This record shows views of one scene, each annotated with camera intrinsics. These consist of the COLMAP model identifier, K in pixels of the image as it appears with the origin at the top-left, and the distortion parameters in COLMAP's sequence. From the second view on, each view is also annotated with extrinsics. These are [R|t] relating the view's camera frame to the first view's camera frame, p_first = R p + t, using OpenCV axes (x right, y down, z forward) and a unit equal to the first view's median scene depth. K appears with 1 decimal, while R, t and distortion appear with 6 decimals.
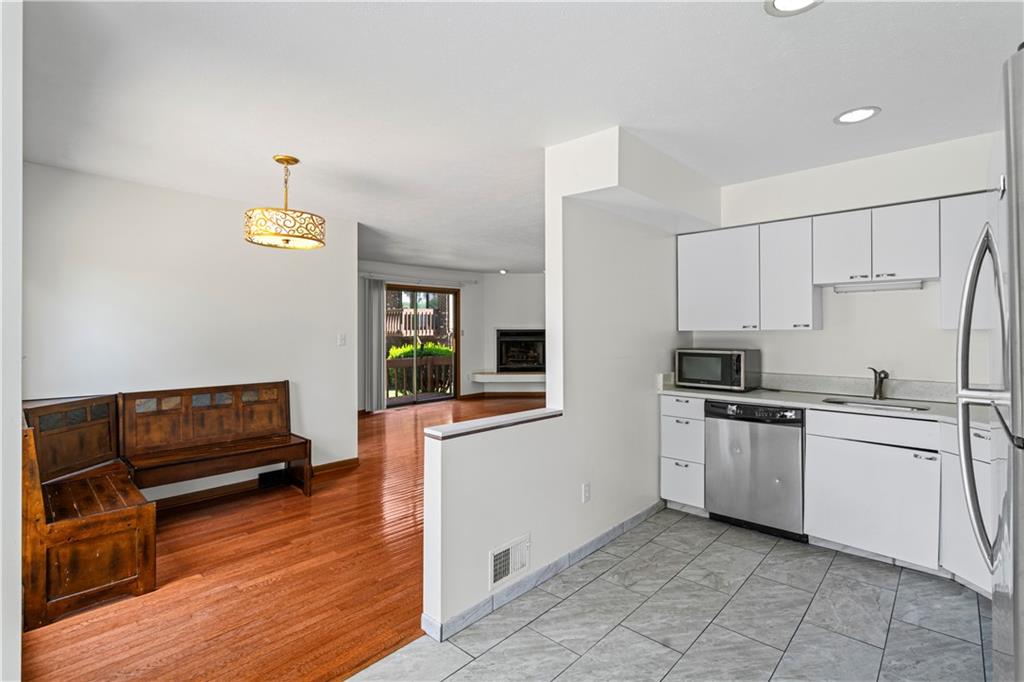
lens RADIAL K [[485.9, 0, 510.5], [0, 485.9, 340.4], [0, 0, 1]] dist [-0.008128, -0.000408]
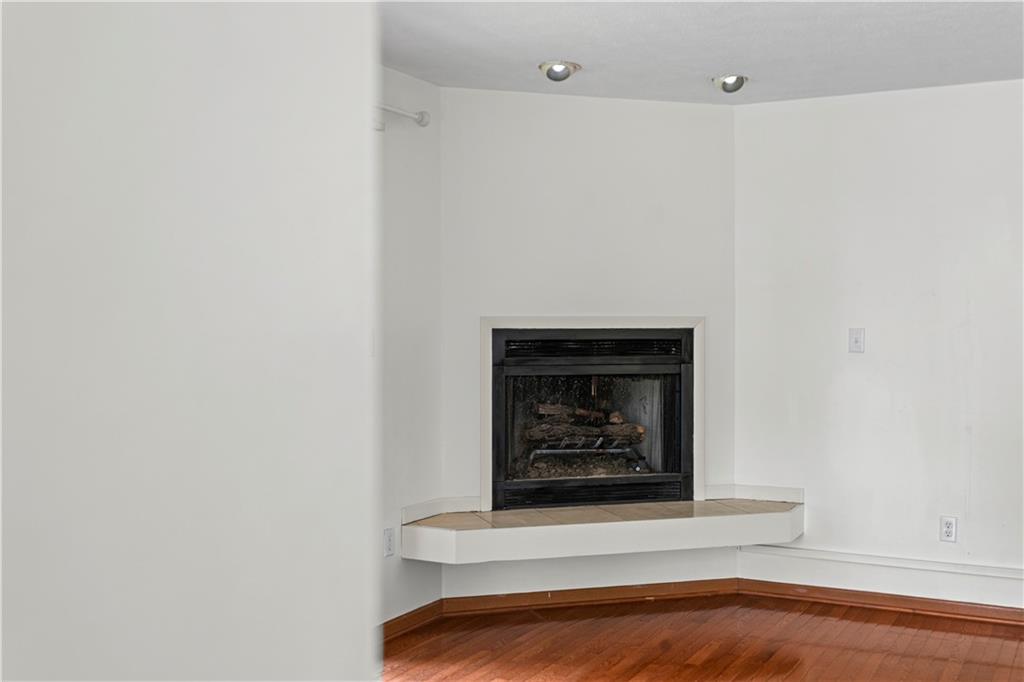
lens RADIAL K [[1126.1, 0, 512.3], [0, 1126.1, 334.0], [0, 0, 1]] dist [0.021080, 0.000000]
pose [[0.964565, 0.009376, 0.263679, -0.162368], [-0.005983, 0.999889, -0.013668, -0.011969], [-0.263778, 0.011606, 0.964514, 0.468265]]
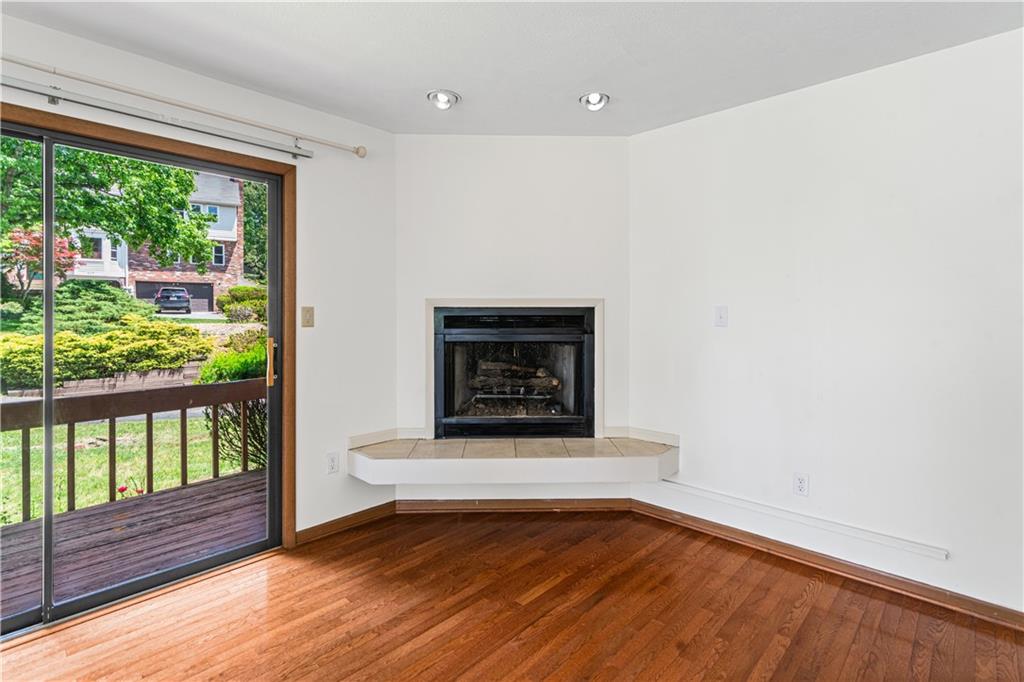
lens RADIAL K [[485.9, 0, 515.0], [0, 485.9, 320.0], [0, 0, 1]] dist [-0.008128, -0.000408]
pose [[0.999828, 0.010210, -0.015501, 0.030193], [-0.010255, 0.999944, -0.002797, -0.013186], [0.015472, 0.002955, 0.999876, 0.671731]]
